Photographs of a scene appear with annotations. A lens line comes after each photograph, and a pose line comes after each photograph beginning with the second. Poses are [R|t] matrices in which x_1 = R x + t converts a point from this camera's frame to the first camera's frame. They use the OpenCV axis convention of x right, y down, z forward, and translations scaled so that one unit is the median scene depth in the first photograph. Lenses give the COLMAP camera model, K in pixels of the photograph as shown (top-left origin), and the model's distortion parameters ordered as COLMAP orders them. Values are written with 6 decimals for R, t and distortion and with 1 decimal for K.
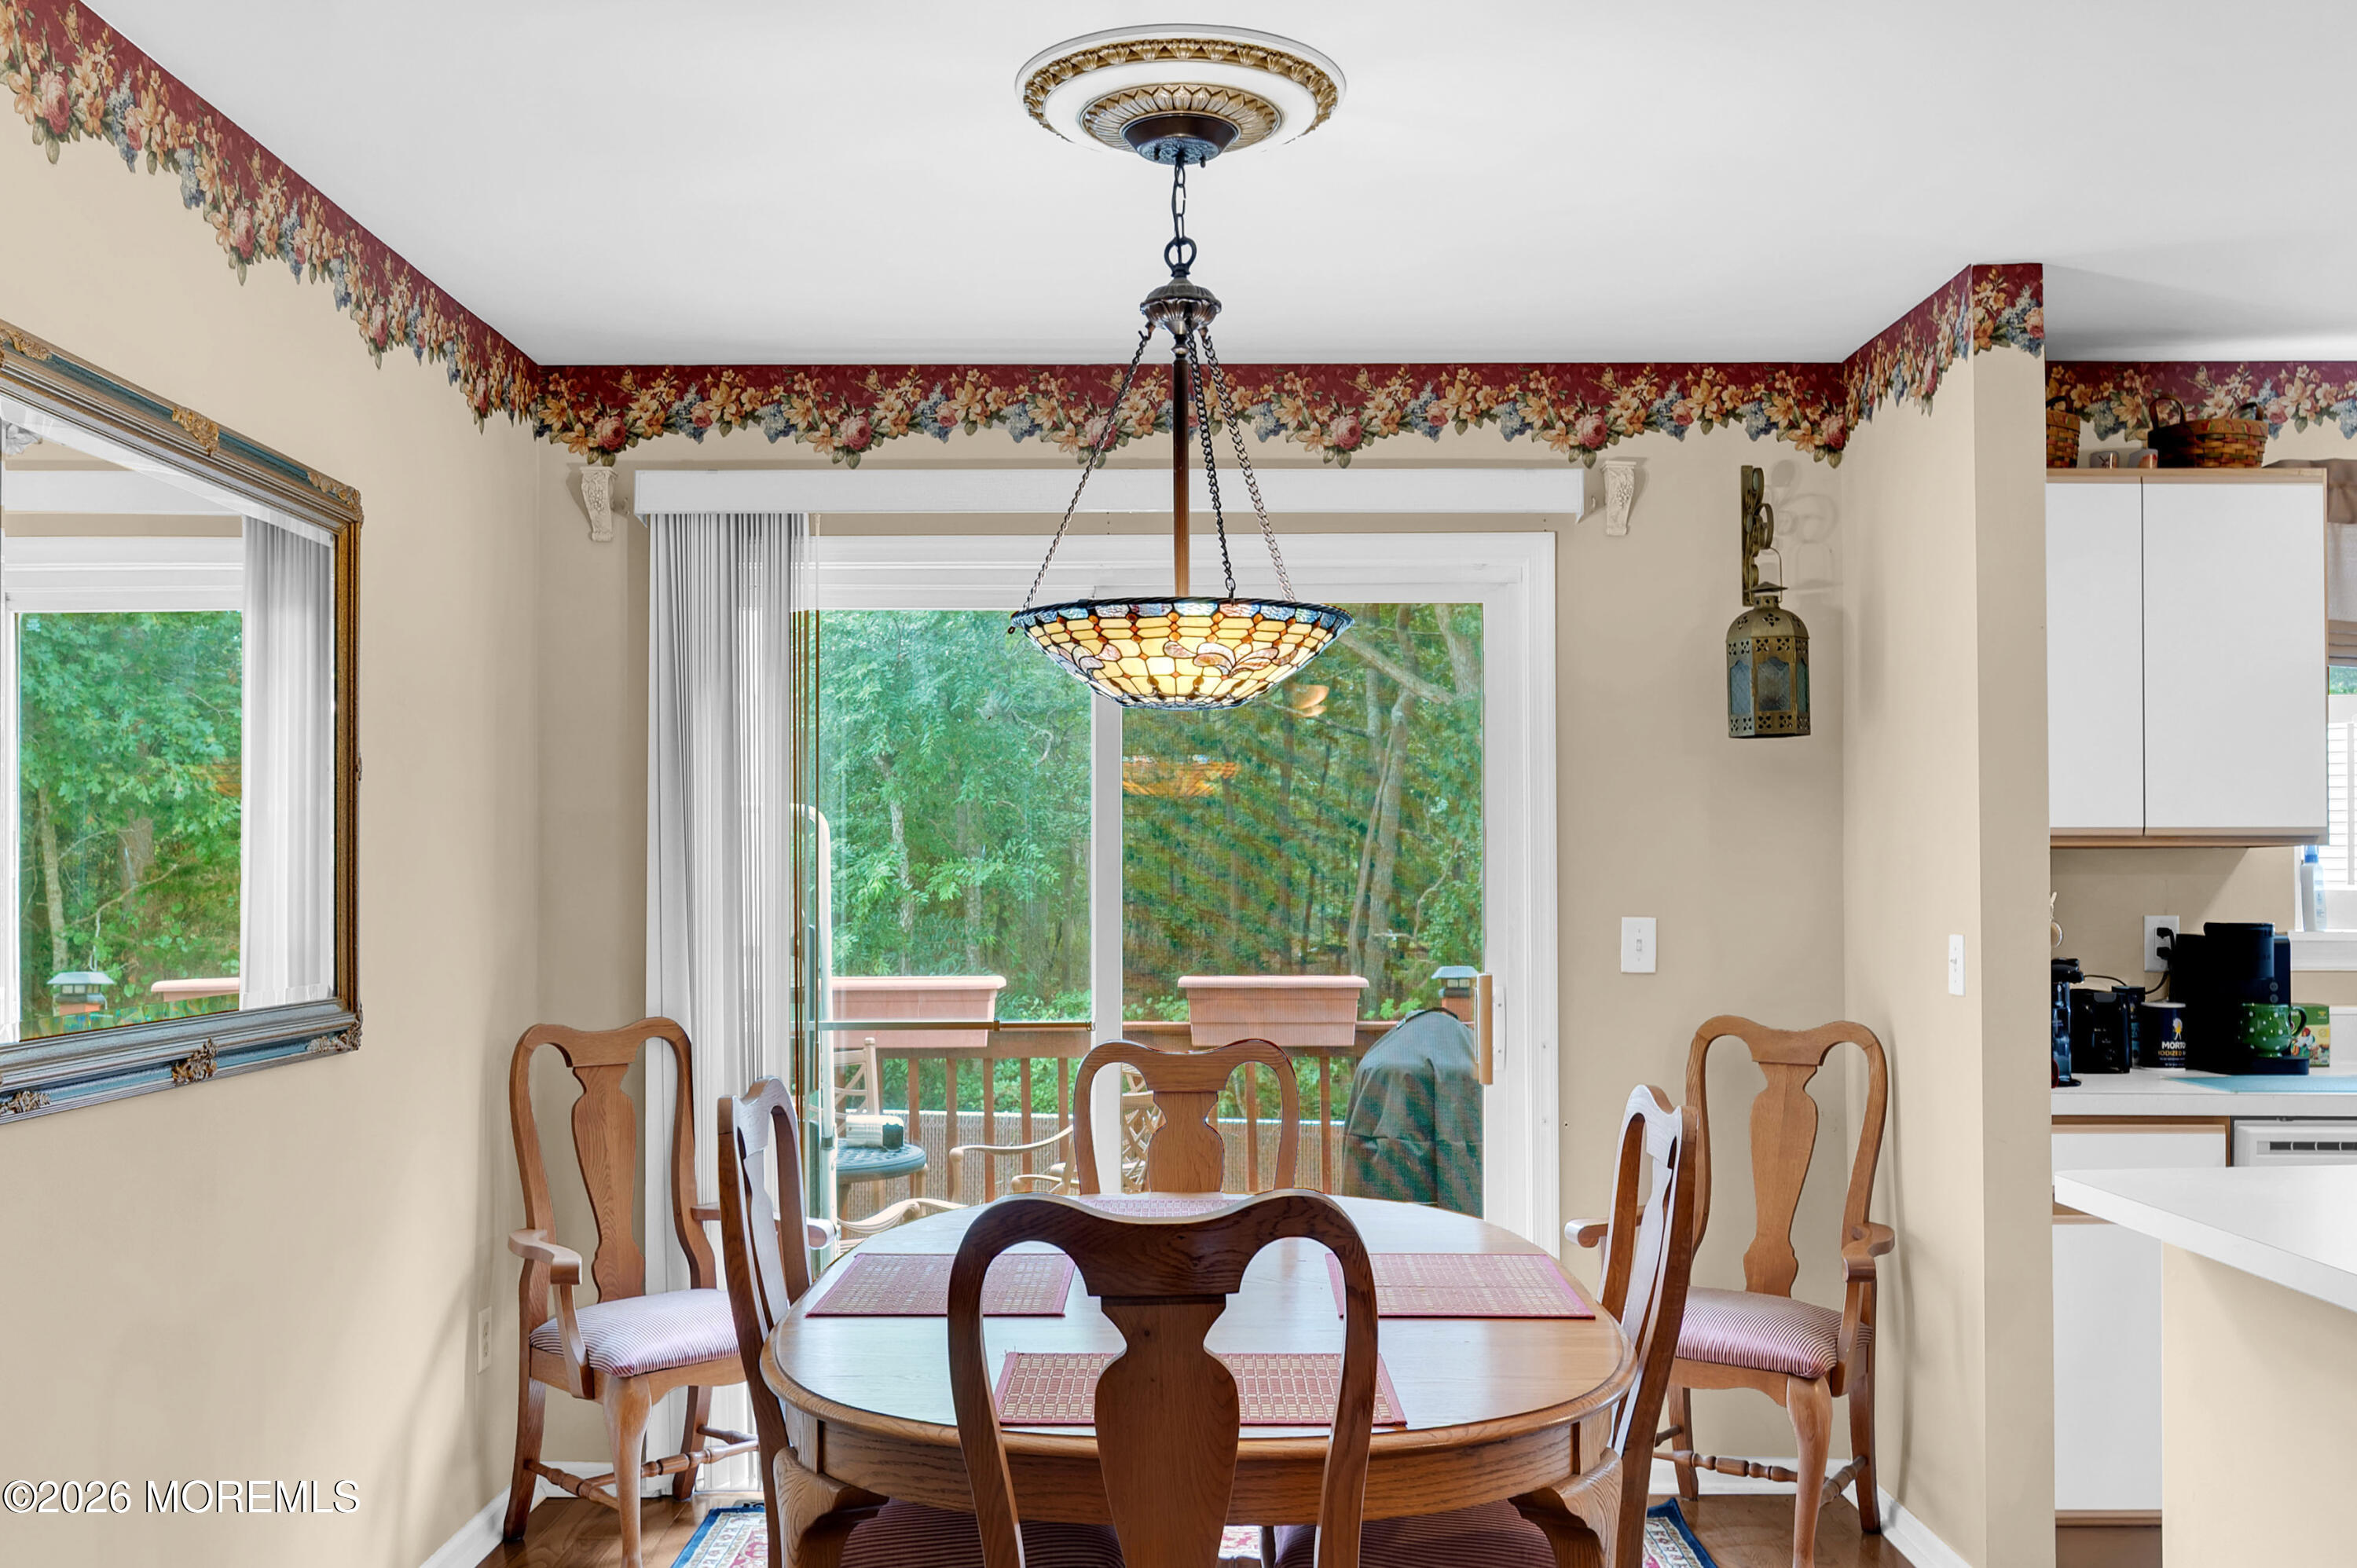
lens RADIAL K [[2111.6, 0, 1153.3], [0, 2111.6, 852.6], [0, 0, 1]] dist [0.000845, -0.004296]
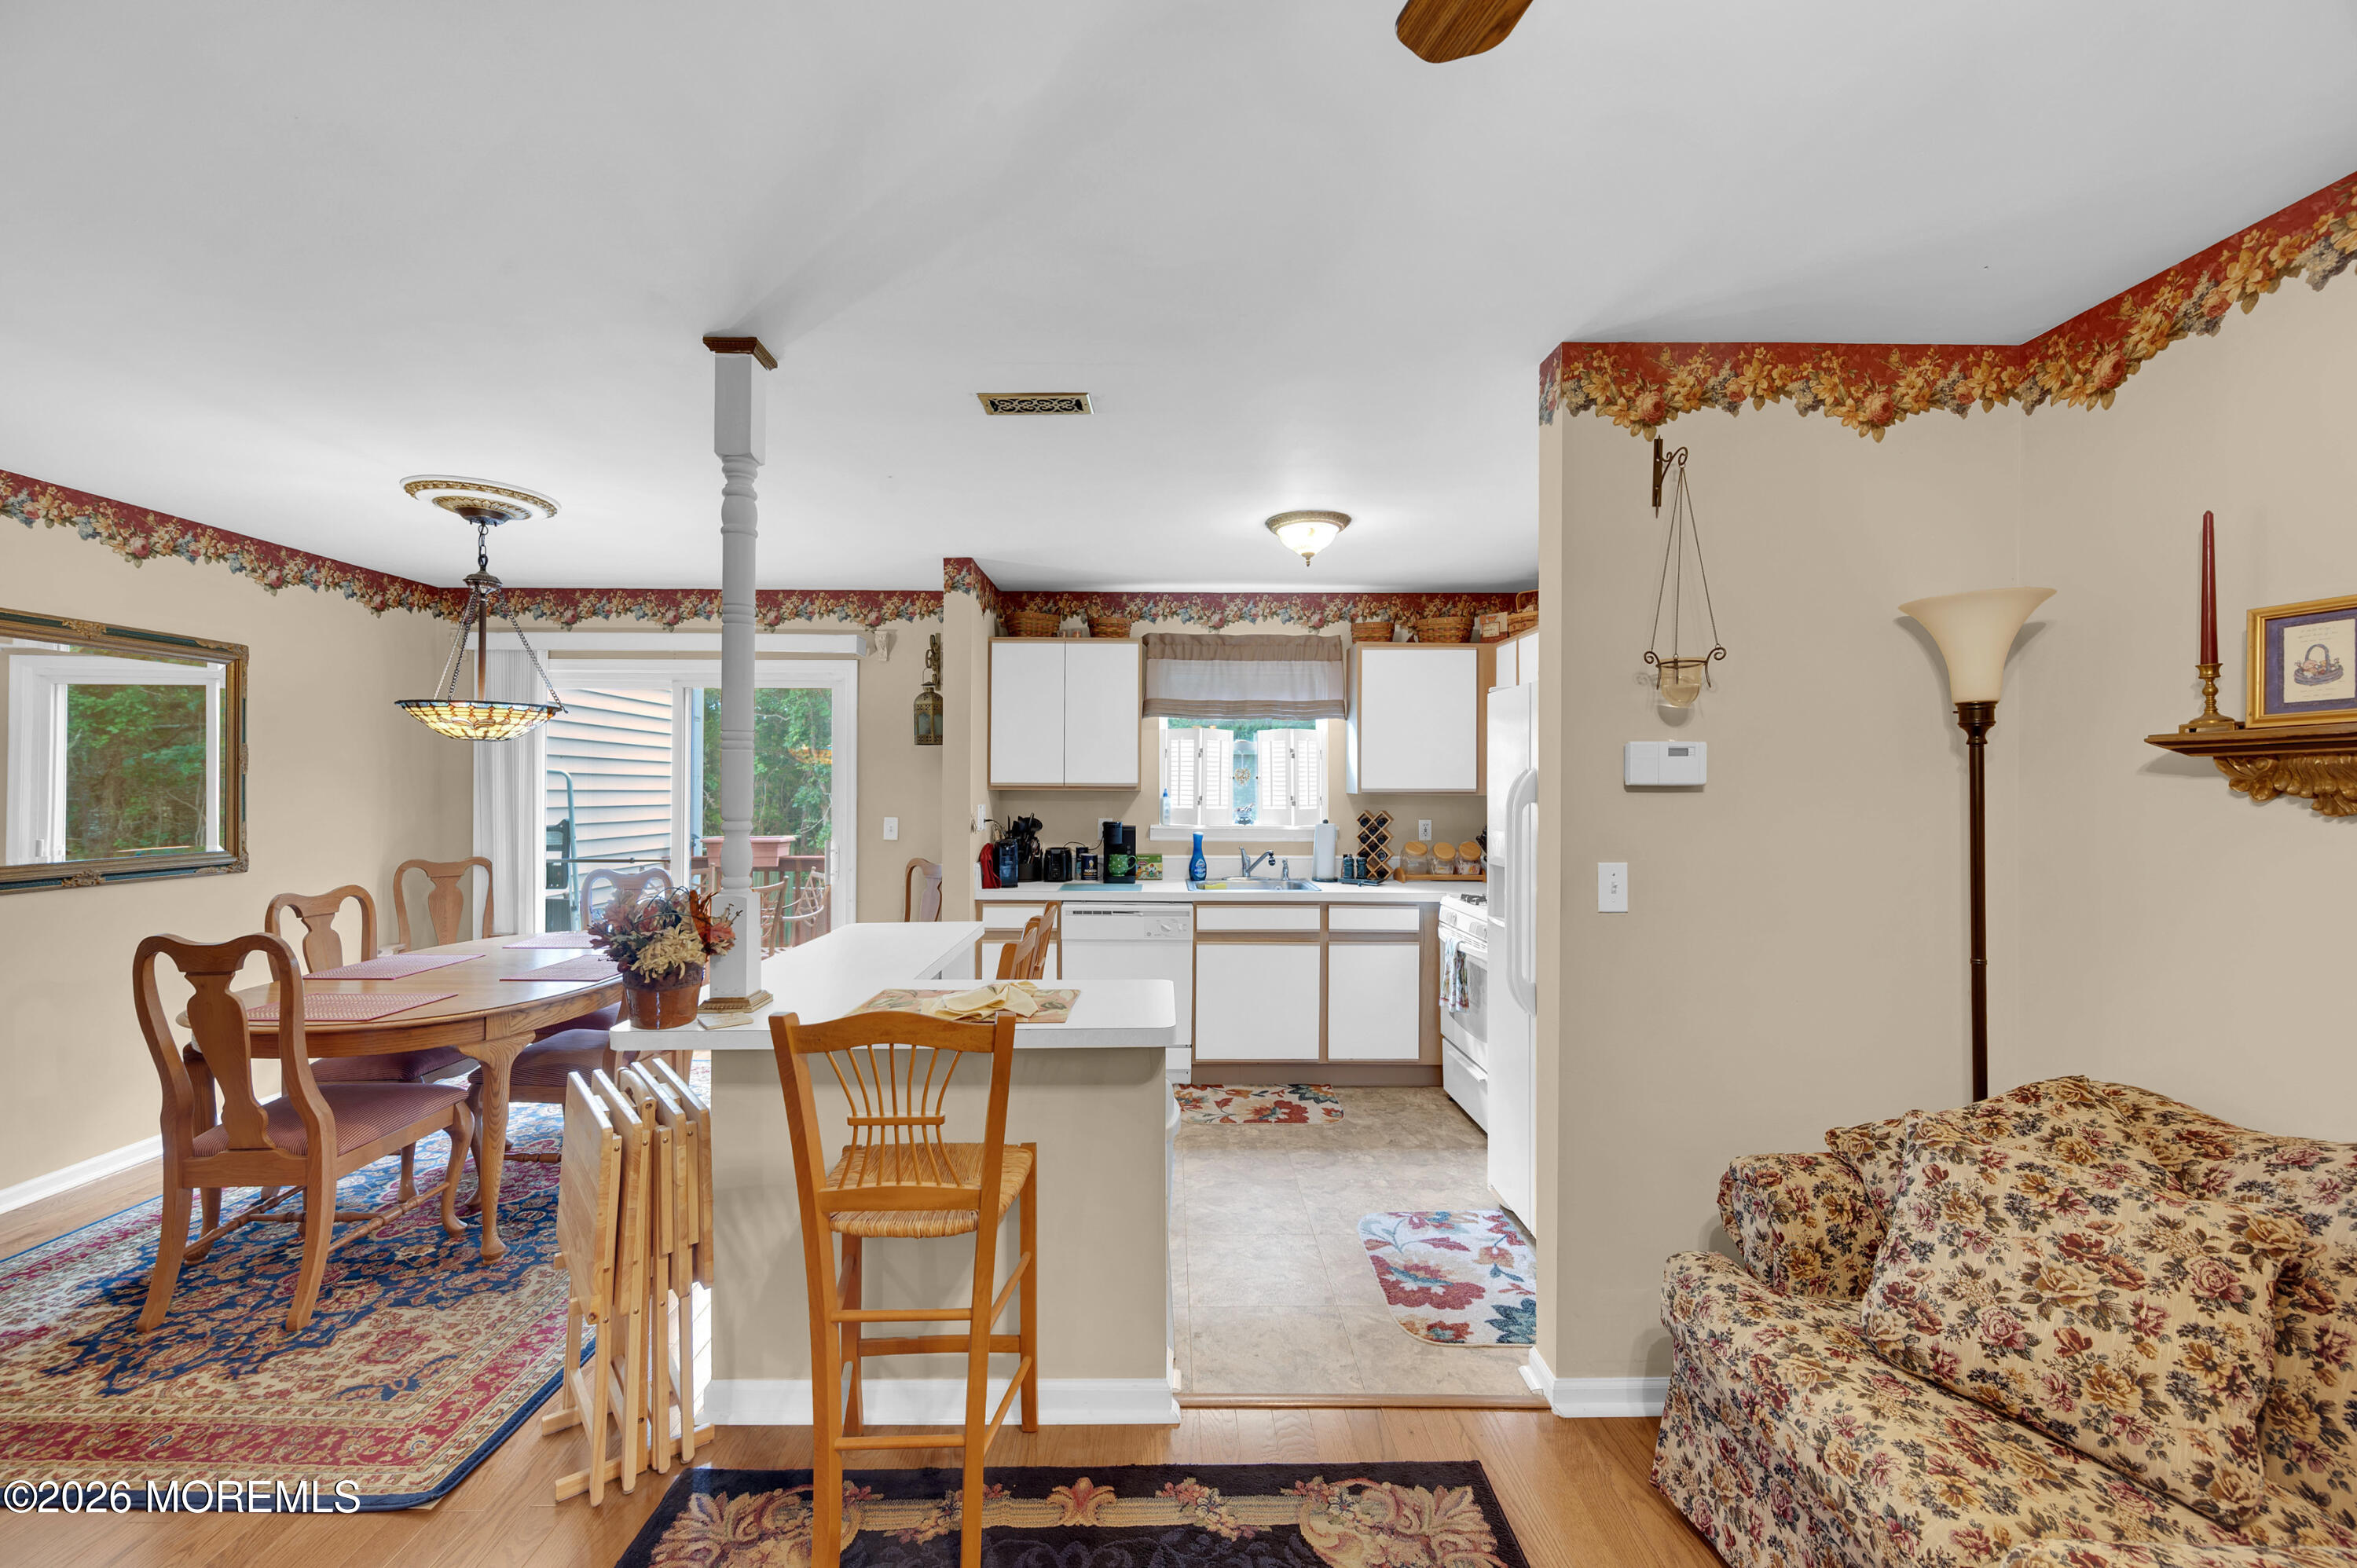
lens RADIAL K [[939.0, 0, 1172.2], [0, 939.0, 784.1], [0, 0, 1]] dist [0.000106, 0.000454]
pose [[0.999858, 0.005607, 0.015905, 0.557488], [-0.005761, 0.999937, 0.009647, -0.021471], [-0.015850, -0.009737, 0.999827, -0.096658]]
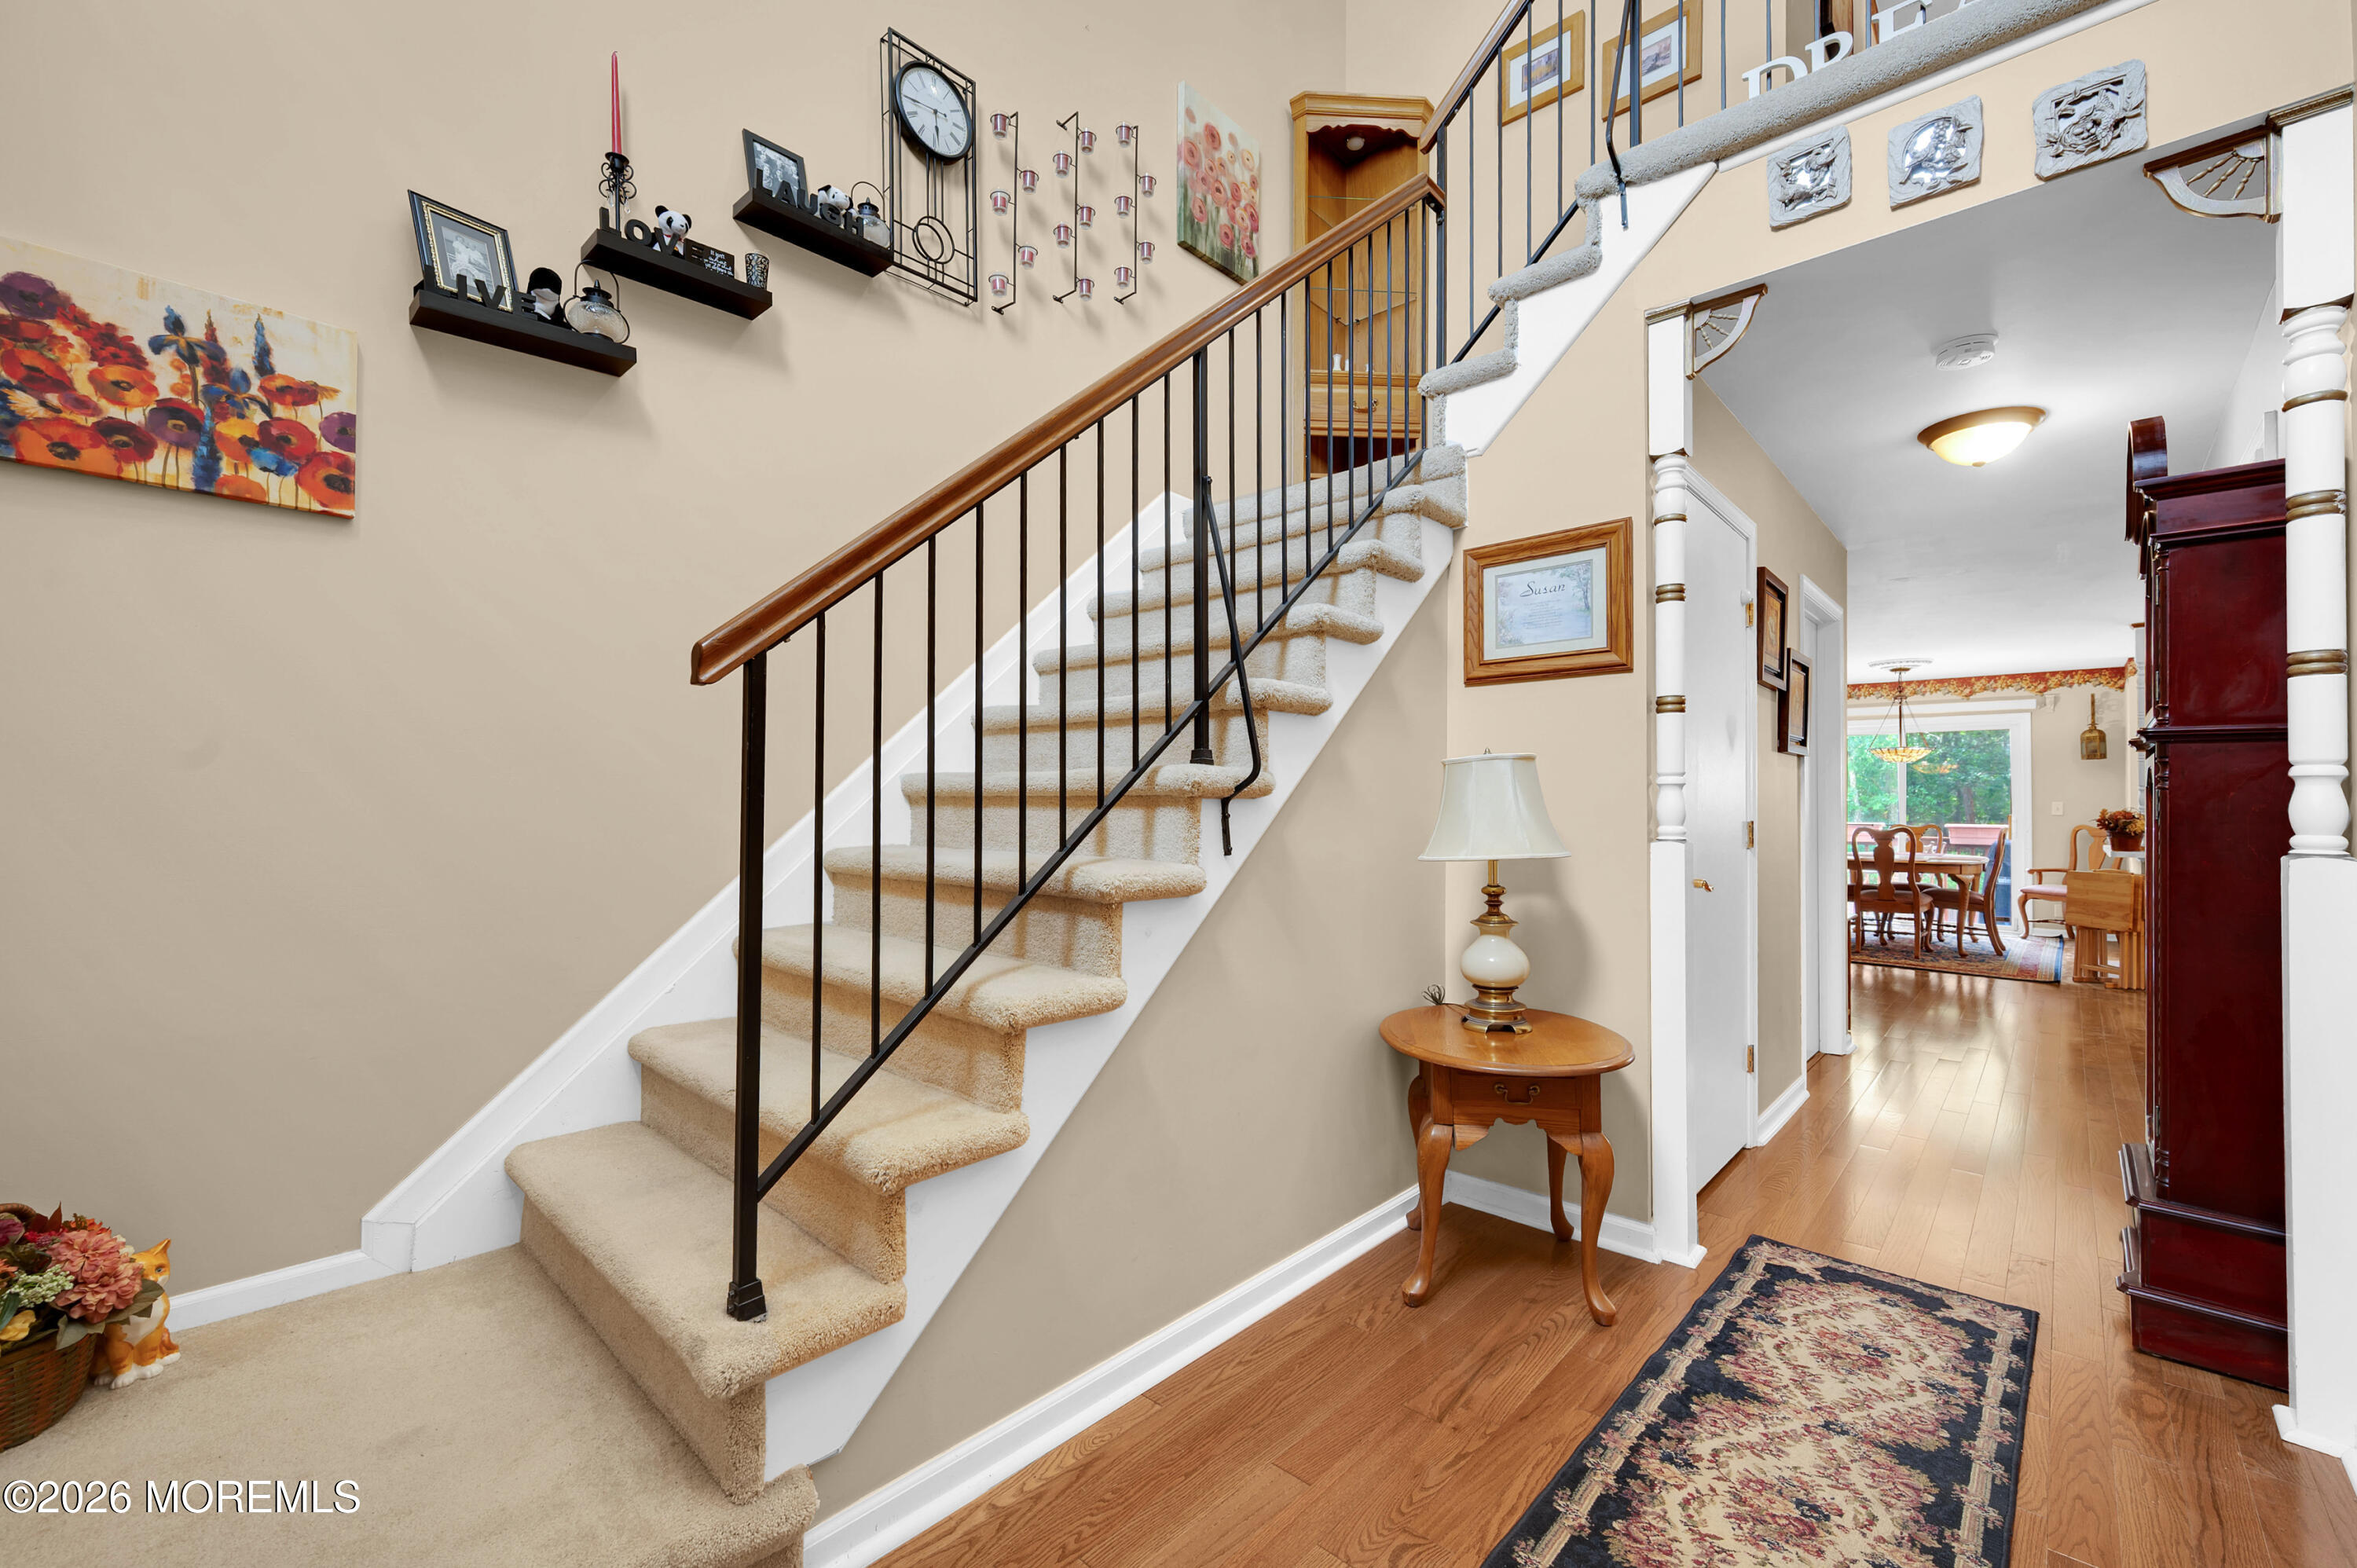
lens RADIAL K [[950.6, 0, 1170.8], [0, 950.6, 782.0], [0, 0, 1]] dist [-0.001842, -0.000090]
pose [[0.732619, -0.005480, -0.680617, 0.230411], [-0.004059, 0.999915, -0.012420, 0.023545], [0.680627, 0.011862, 0.732534, -1.683732]]
